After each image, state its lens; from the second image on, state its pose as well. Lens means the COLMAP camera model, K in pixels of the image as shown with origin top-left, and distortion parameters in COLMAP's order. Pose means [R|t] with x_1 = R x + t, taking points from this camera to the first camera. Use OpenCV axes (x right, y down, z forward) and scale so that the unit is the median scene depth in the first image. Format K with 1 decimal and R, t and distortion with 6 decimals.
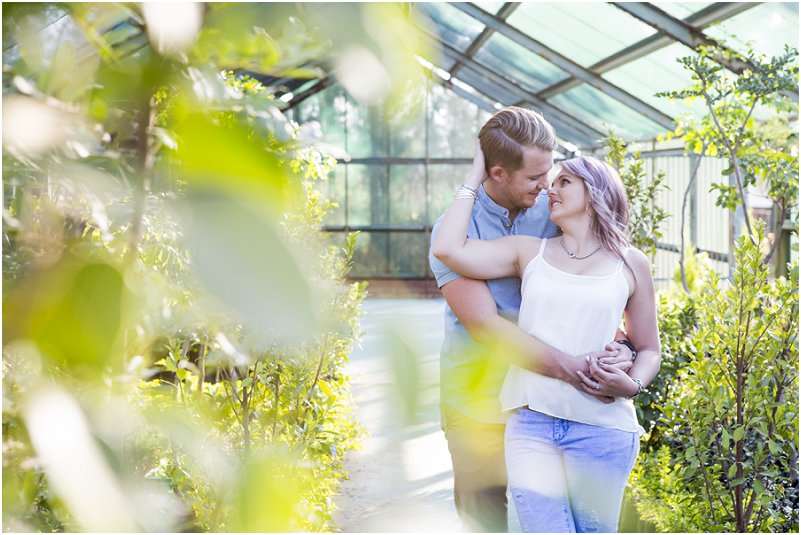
lens RADIAL K [[1743.1, 0, 452.1], [0, 1743.1, 264.7], [0, 0, 1]] dist [0.219481, 0.024875]
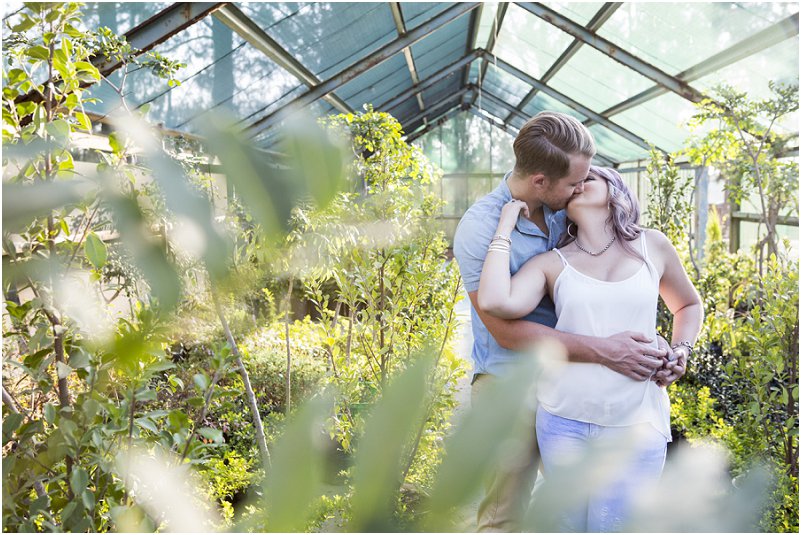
lens RADIAL K [[945.2, 0, 400.5], [0, 945.2, 267.5], [0, 0, 1]] dist [-0.019473, 0.047036]
pose [[0.995451, 0.000955, -0.095275, -0.025867], [0.002201, 0.999453, 0.033011, -0.005845], [0.095255, -0.033071, 0.994903, 0.208100]]
